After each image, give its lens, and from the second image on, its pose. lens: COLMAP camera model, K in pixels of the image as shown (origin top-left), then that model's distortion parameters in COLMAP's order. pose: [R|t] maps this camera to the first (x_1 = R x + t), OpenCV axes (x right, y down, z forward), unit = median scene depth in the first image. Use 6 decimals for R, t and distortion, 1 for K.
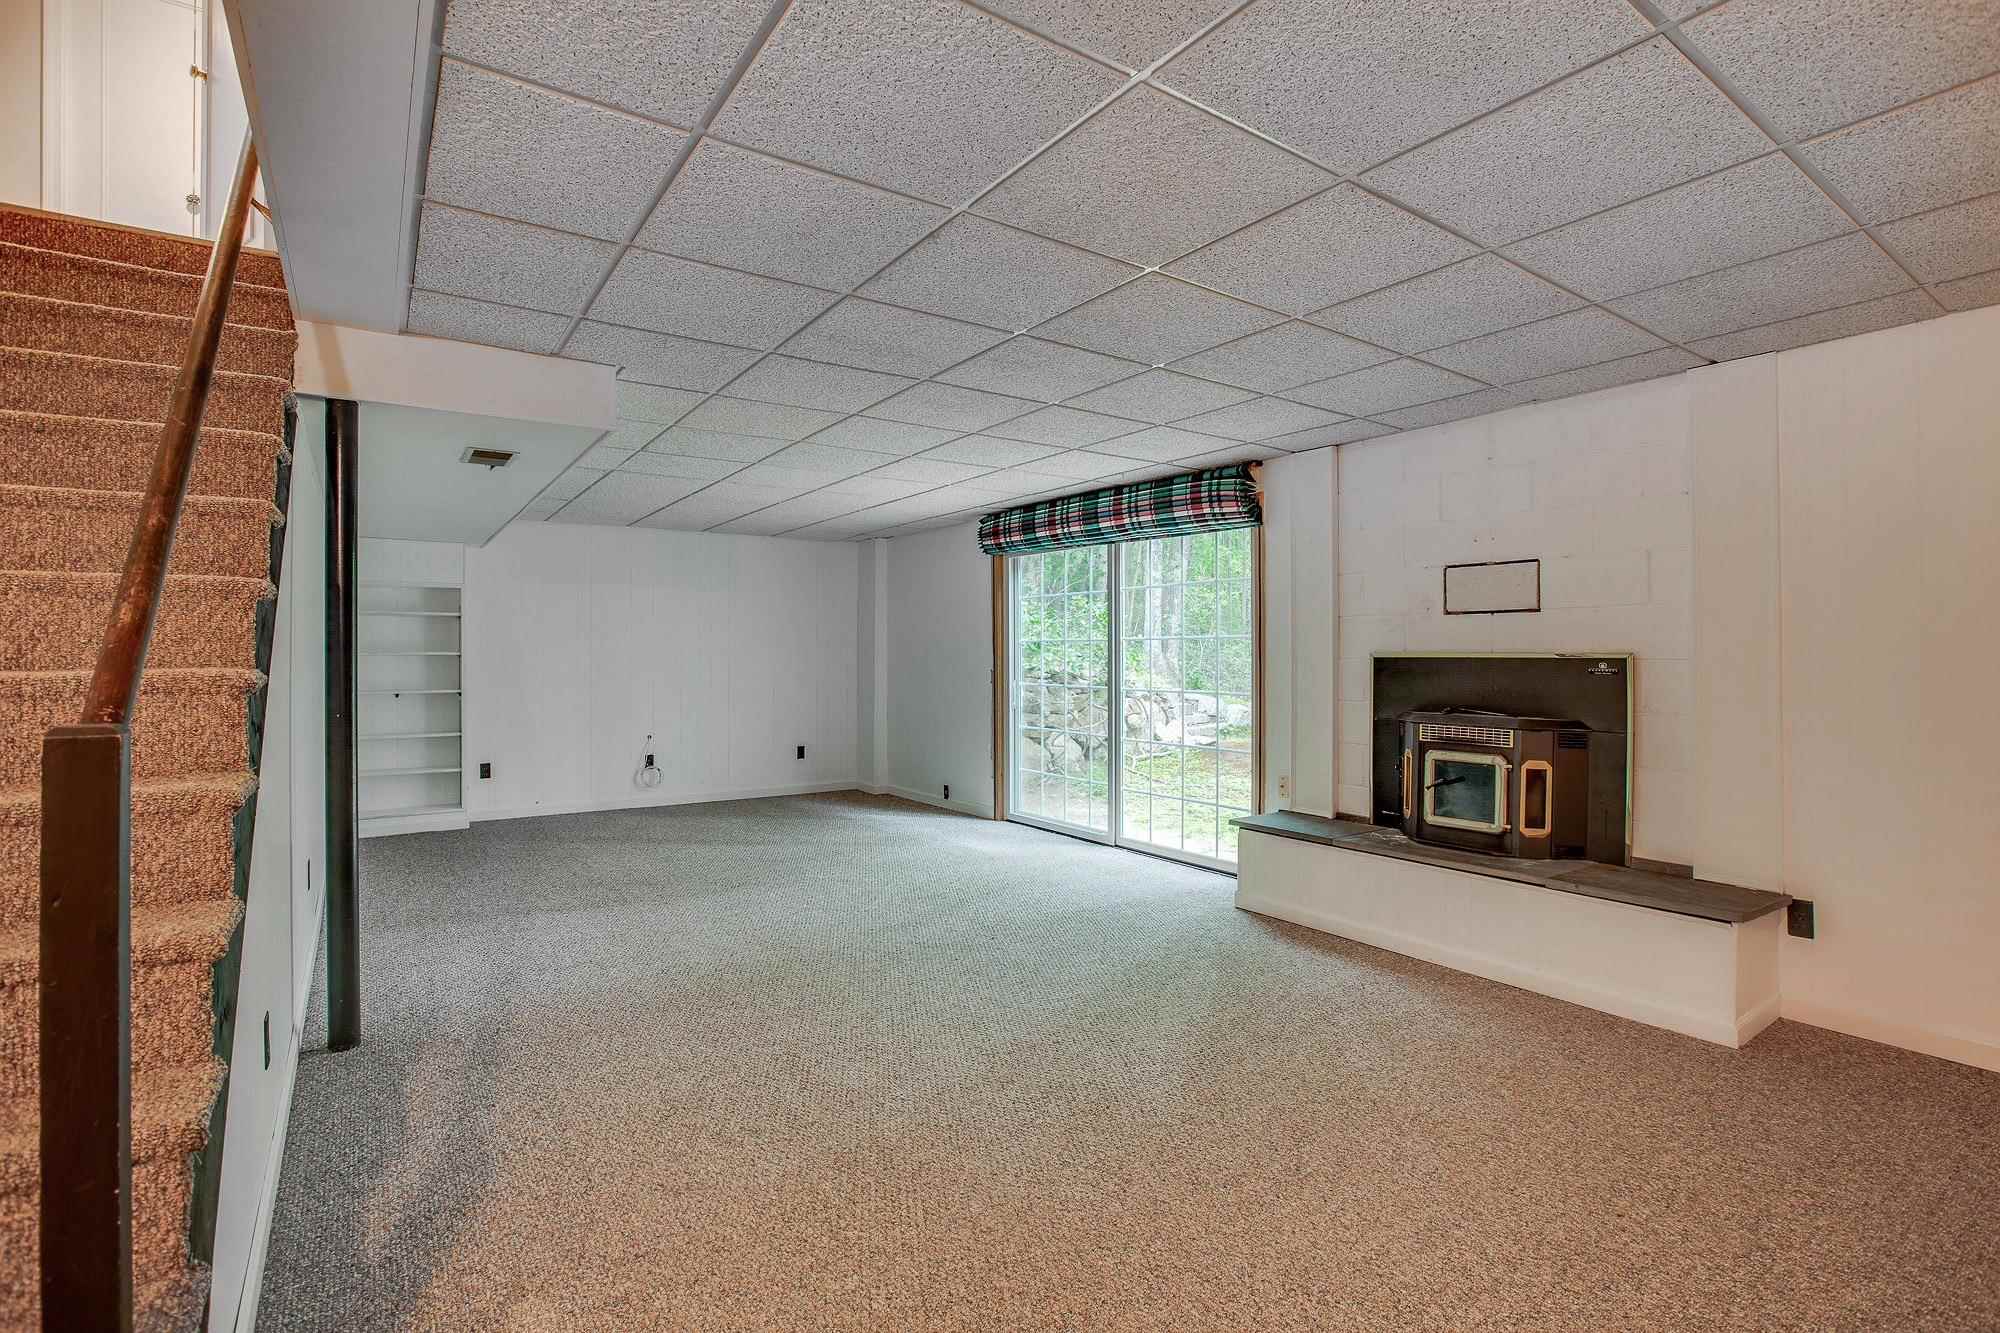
lens RADIAL K [[915.5, 0, 1056.1], [0, 915.5, 665.7], [0, 0, 1]] dist [-0.000671, 0.000395]
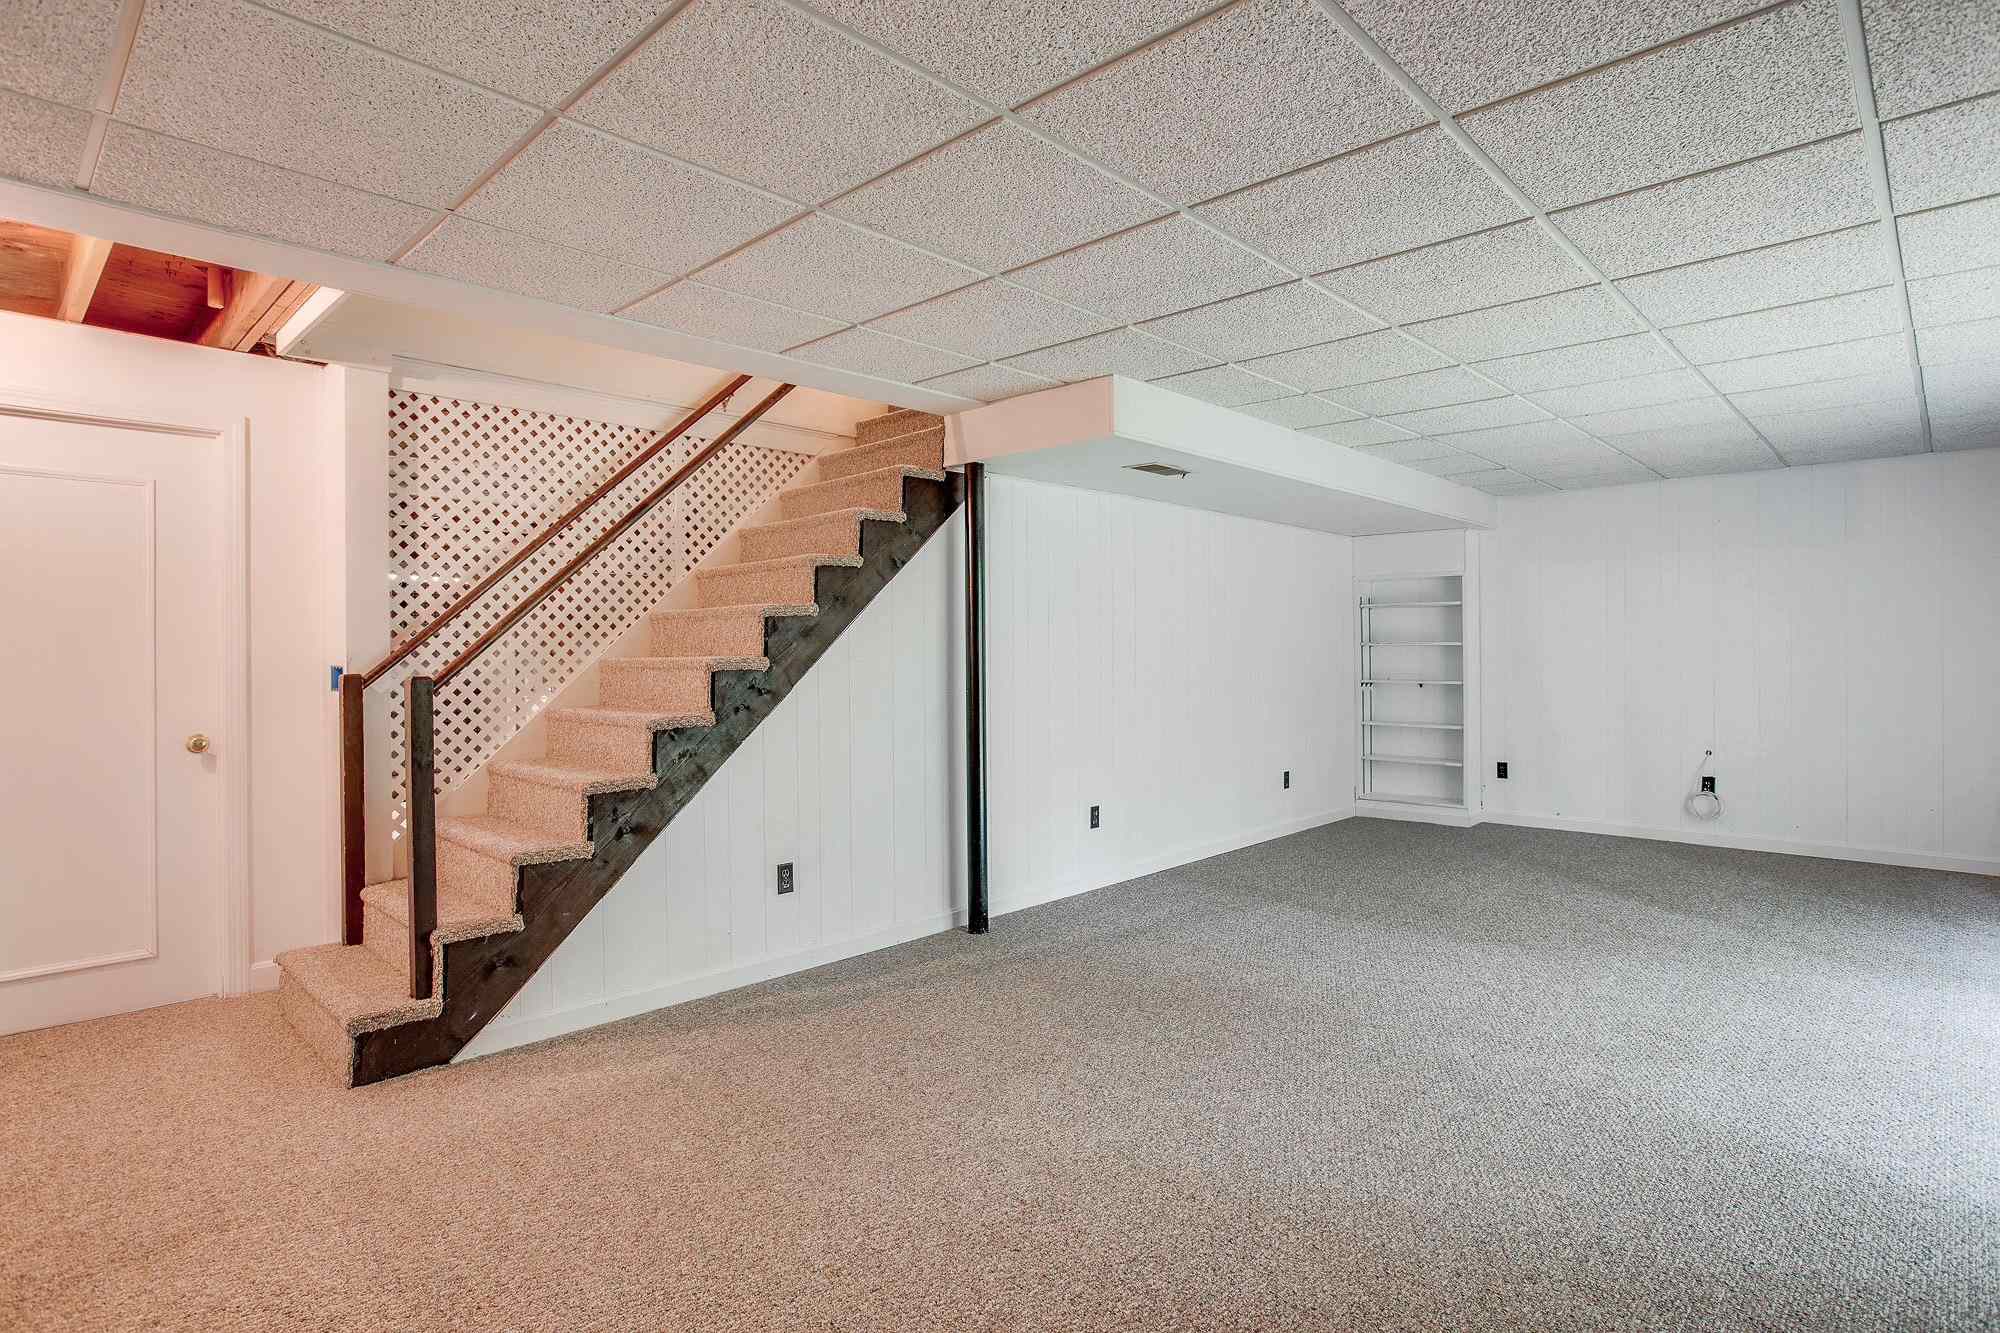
lens RADIAL K [[1068.3, 0, 1000.0], [0, 1068.3, 666.5], [0, 0, 1]] dist [-0.053445, 0.000193]
pose [[0.170716, 0.009001, -0.985279, 0.682430], [-0.001619, 0.999959, 0.008855, 0.003110], [0.985319, 0.000084, 0.170724, 0.647881]]
